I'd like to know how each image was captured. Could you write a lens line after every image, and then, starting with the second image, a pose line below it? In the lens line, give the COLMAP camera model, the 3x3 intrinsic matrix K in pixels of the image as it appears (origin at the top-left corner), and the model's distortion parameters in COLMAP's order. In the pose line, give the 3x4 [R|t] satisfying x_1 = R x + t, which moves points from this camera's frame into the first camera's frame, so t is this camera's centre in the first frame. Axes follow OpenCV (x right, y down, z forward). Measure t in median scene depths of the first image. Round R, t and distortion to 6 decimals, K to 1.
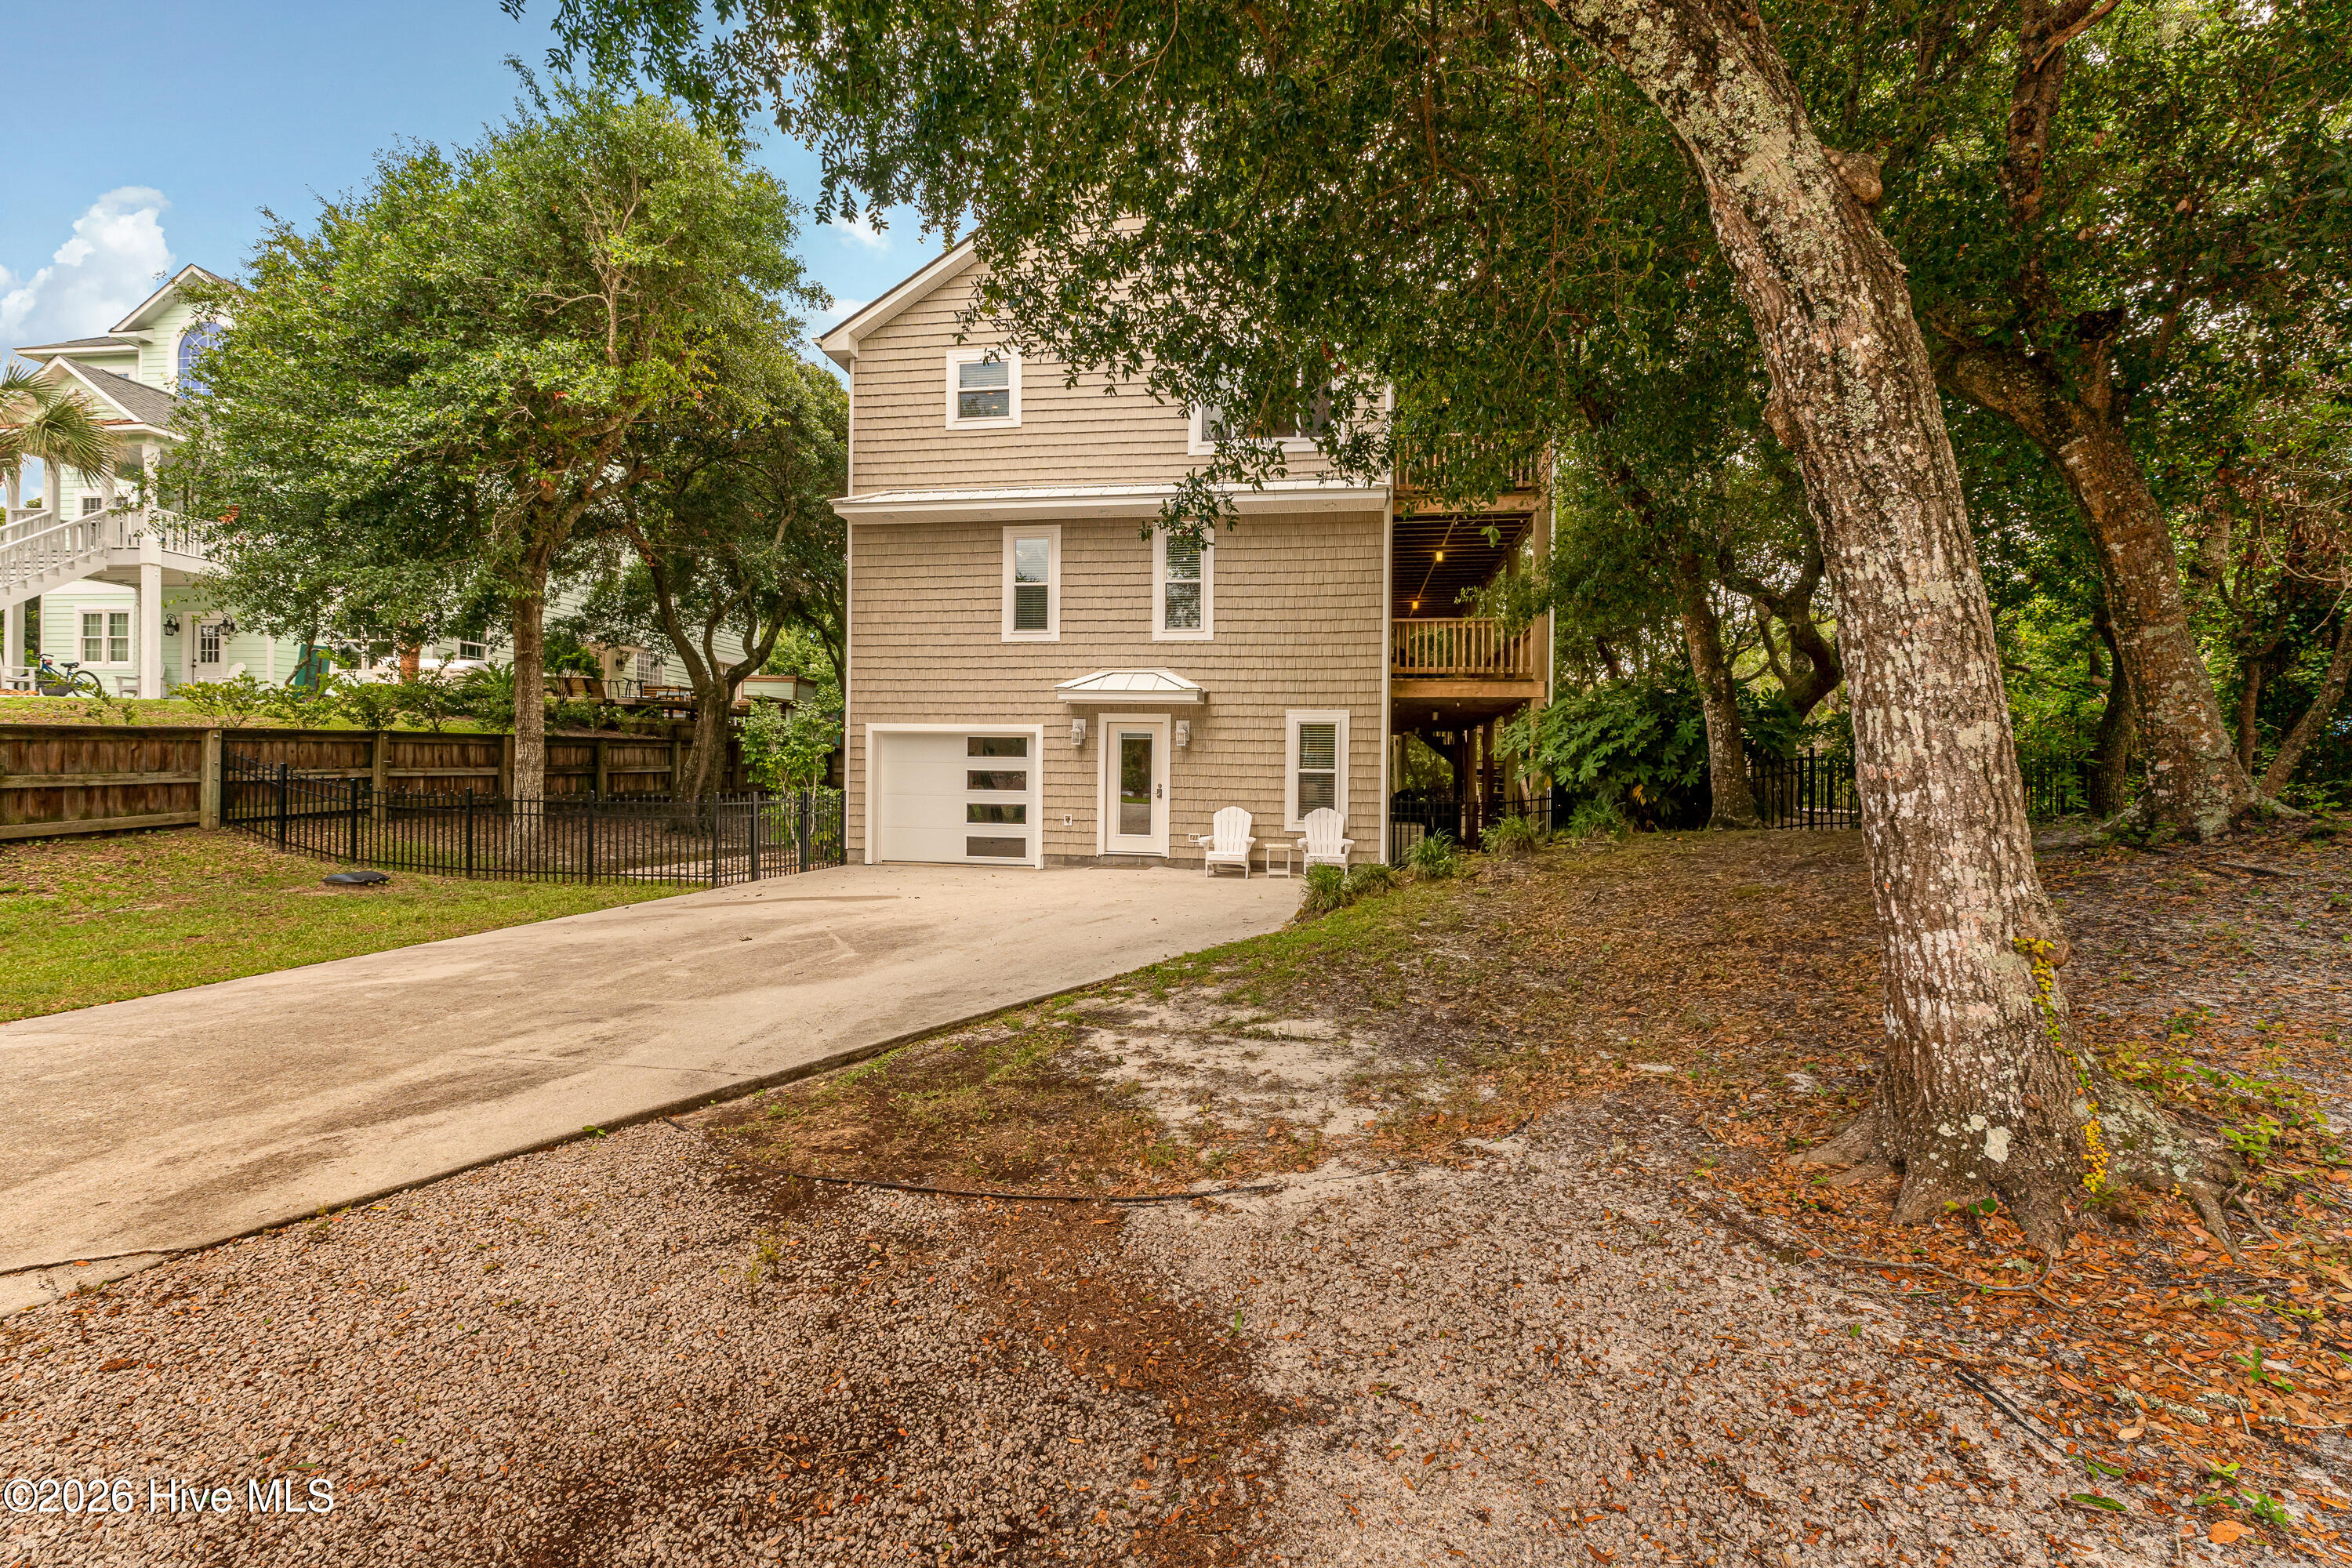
lens RADIAL K [[985.0, 0, 1170.2], [0, 985.0, 776.7], [0, 0, 1]] dist [-0.000928, 0.001147]
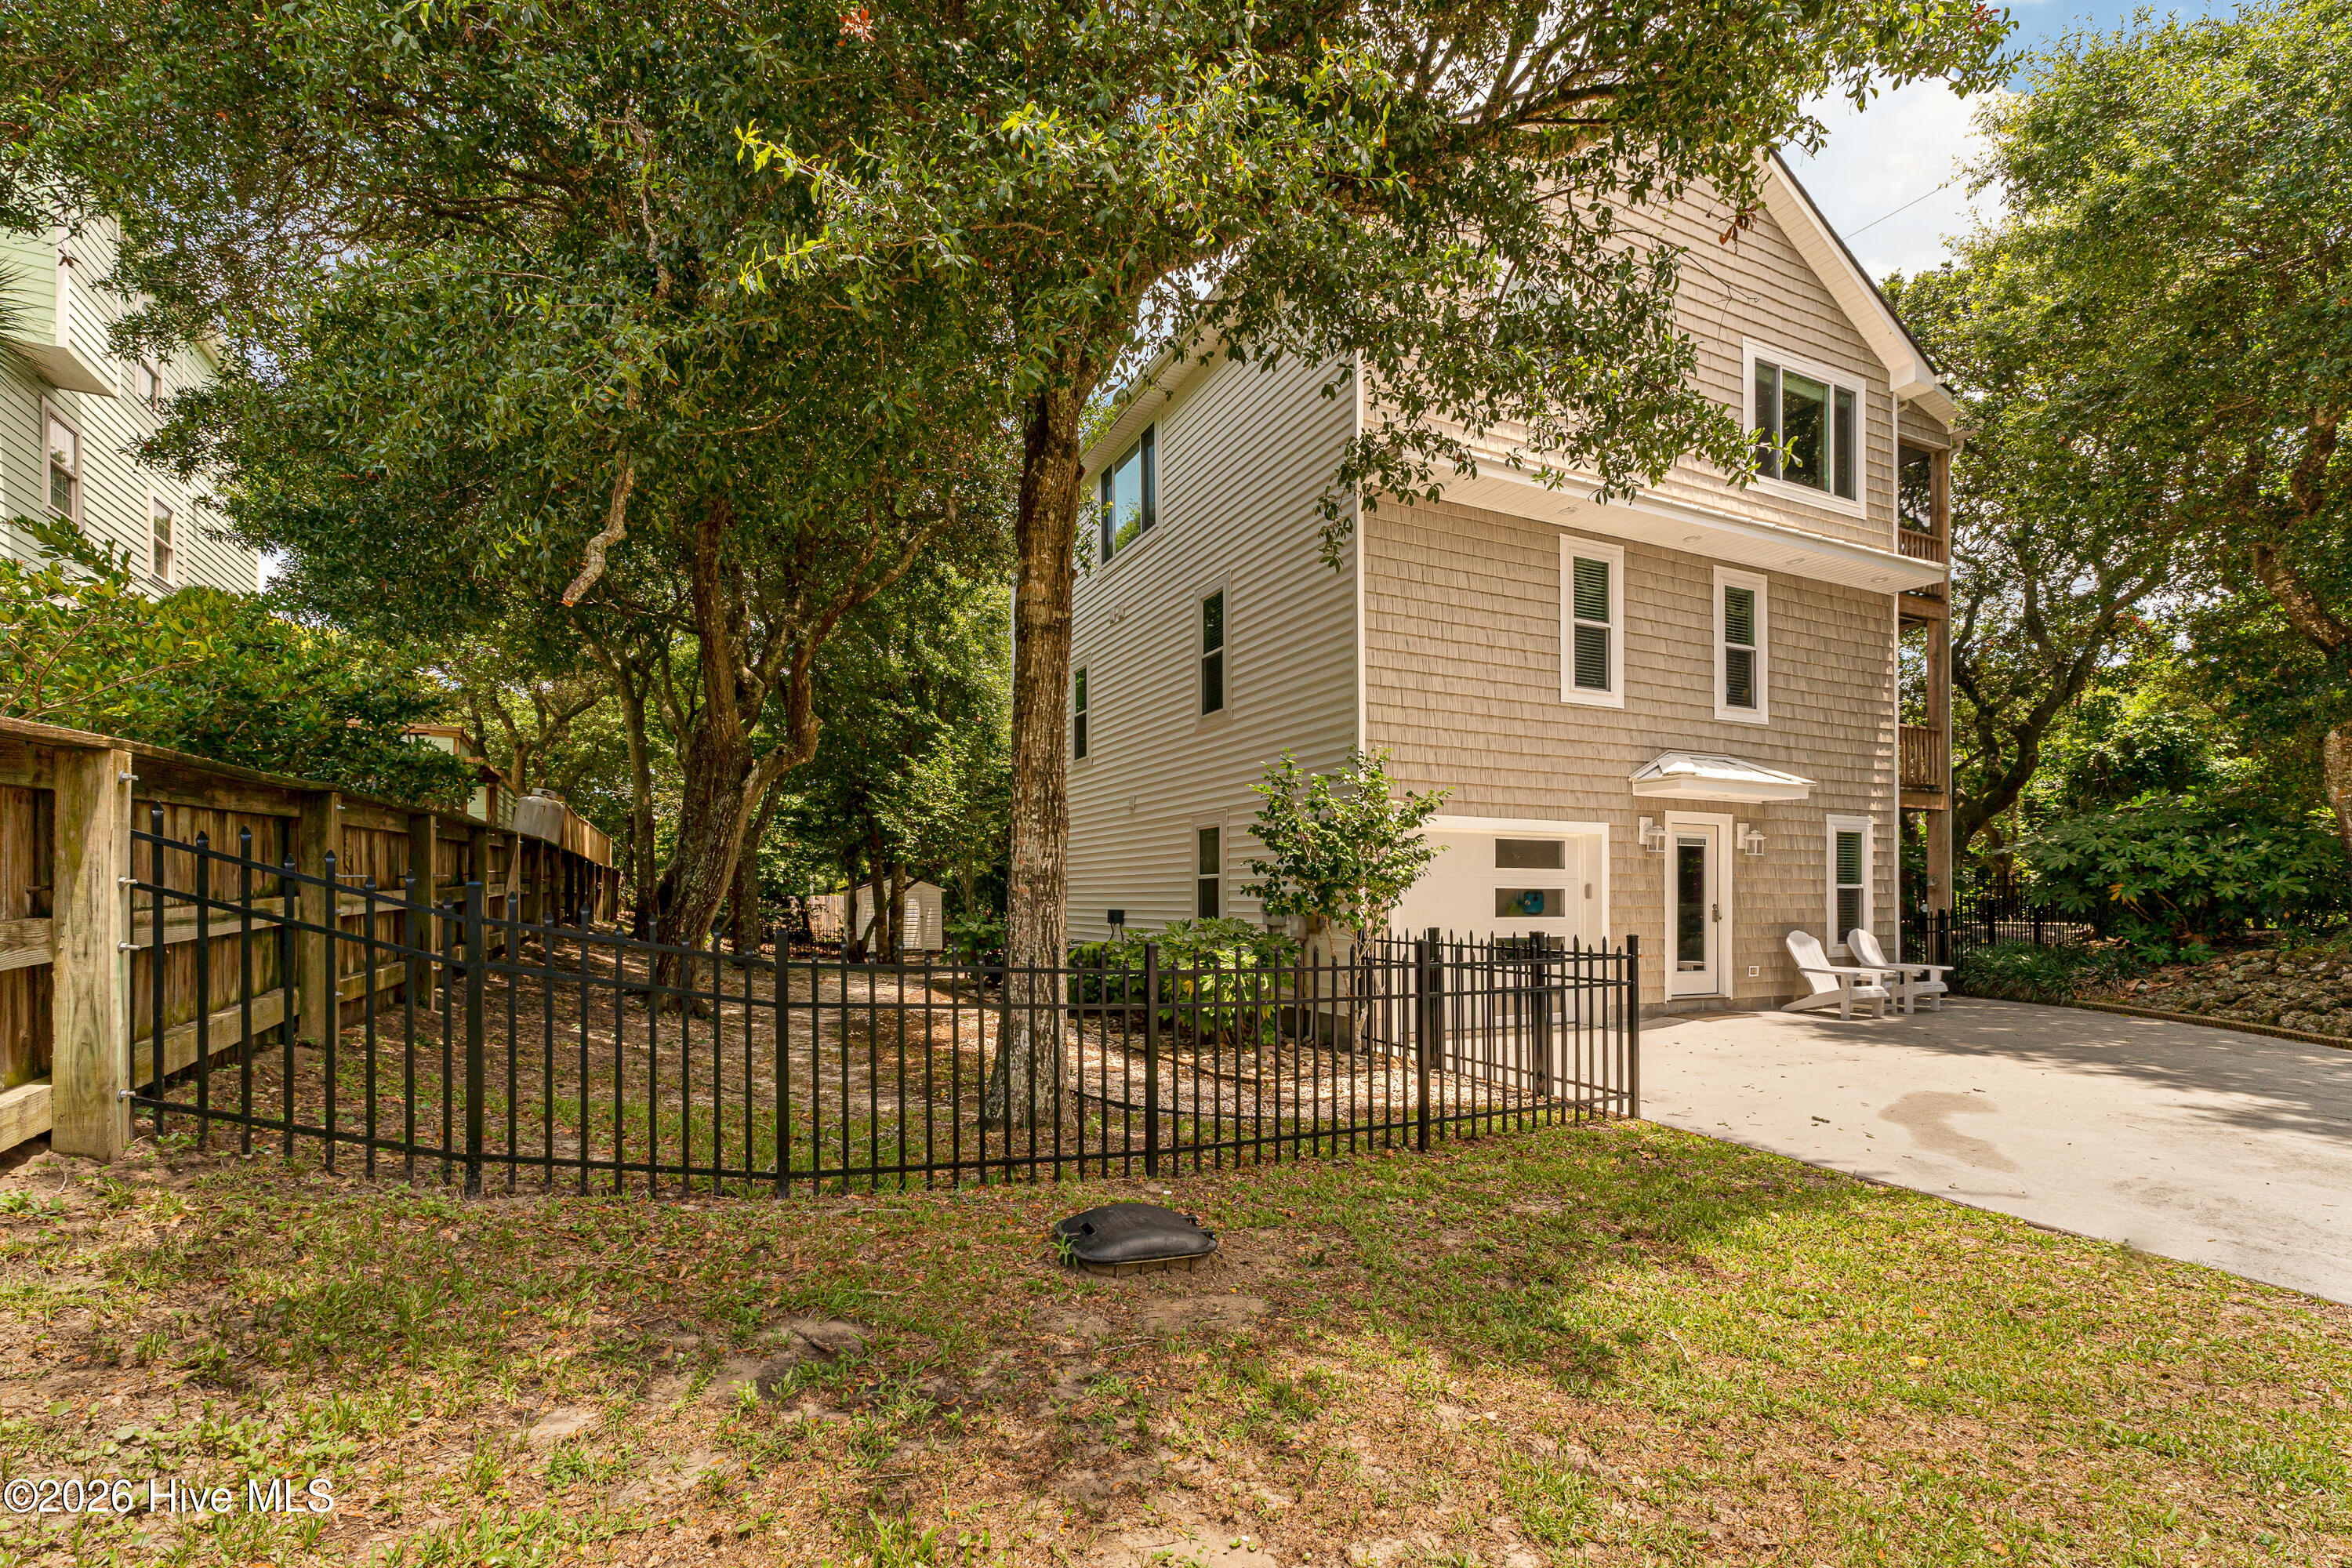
lens RADIAL K [[985.0, 0, 1157.6], [0, 985.0, 911.0], [0, 0, 1]] dist [-0.000928, 0.001147]
pose [[0.831622, -0.018996, 0.555017, -0.813983], [0.007928, 0.999719, 0.022338, -0.008864], [-0.555286, -0.014176, 0.831539, 0.602929]]
